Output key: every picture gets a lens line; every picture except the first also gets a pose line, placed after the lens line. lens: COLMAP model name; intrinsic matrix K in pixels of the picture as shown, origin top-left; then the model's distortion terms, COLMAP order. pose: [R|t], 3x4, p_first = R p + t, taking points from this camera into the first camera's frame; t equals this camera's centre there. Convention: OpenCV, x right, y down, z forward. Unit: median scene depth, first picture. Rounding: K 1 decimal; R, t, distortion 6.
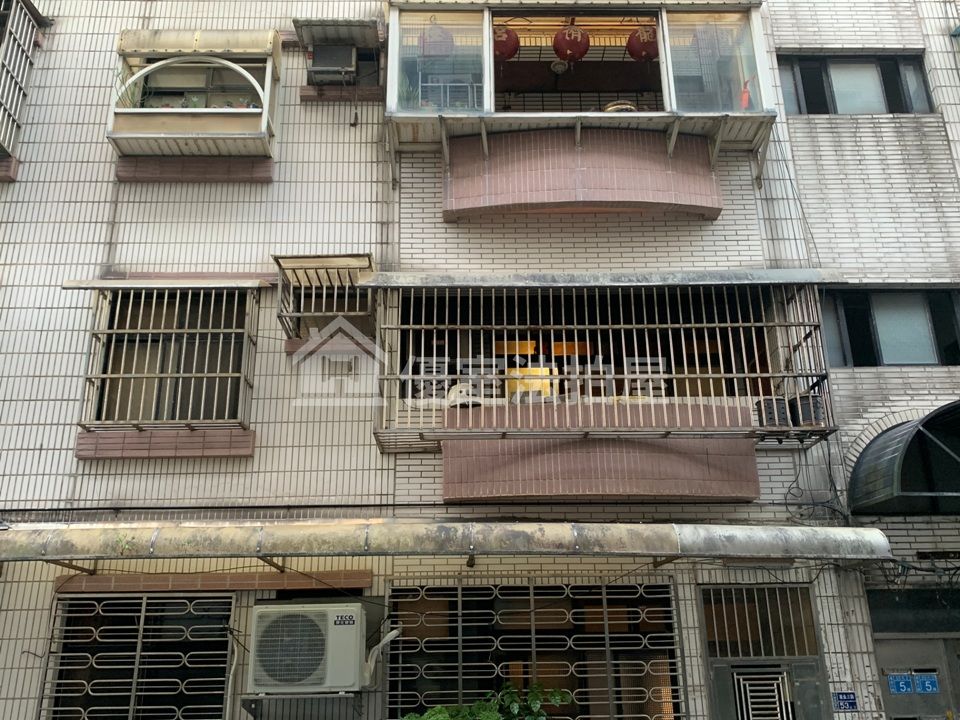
lens RADIAL K [[858.3, 0, 474.3], [0, 858.3, 368.3], [0, 0, 1]] dist [0.043897, -0.074294]
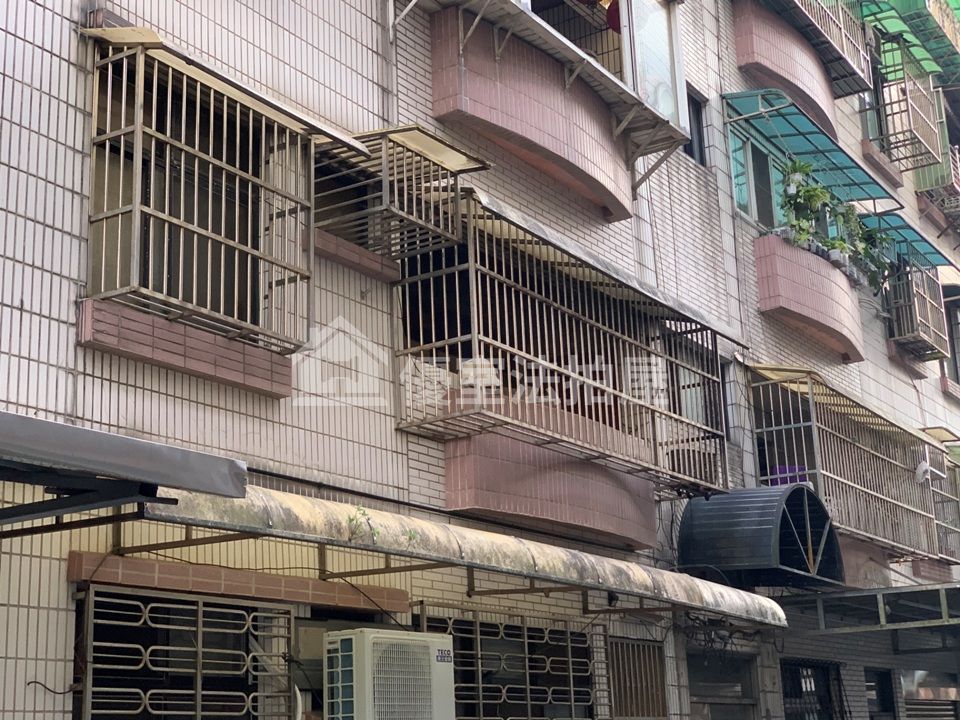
lens RADIAL K [[1442.5, 0, 465.5], [0, 1442.5, 364.4], [0, 0, 1]] dist [0.014850, 0.000000]
pose [[0.569779, 0.211112, 0.794219, -1.053615], [-0.260236, 0.963055, -0.069296, 0.117720], [-0.779506, -0.167201, 0.603667, 0.248918]]
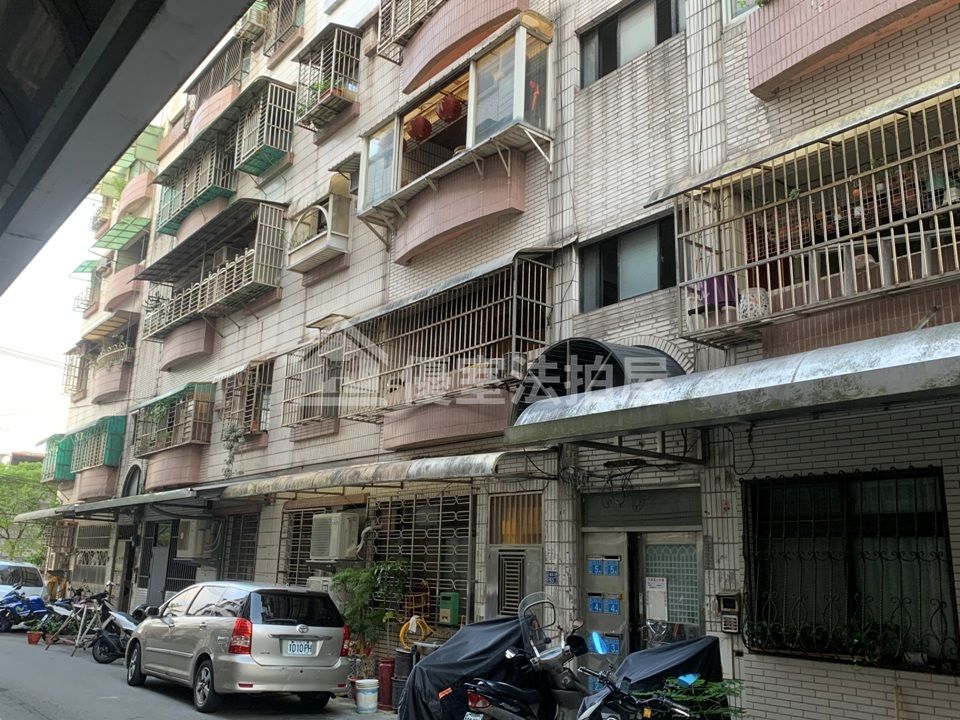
lens RADIAL K [[842.5, 0, 488.7], [0, 842.5, 355.1], [0, 0, 1]] dist [0.043221, -0.075229]
pose [[0.611075, -0.159892, -0.775256, 1.347355], [0.237988, 0.971185, -0.012714, 0.042471], [0.754949, -0.176733, 0.631519, 0.153682]]
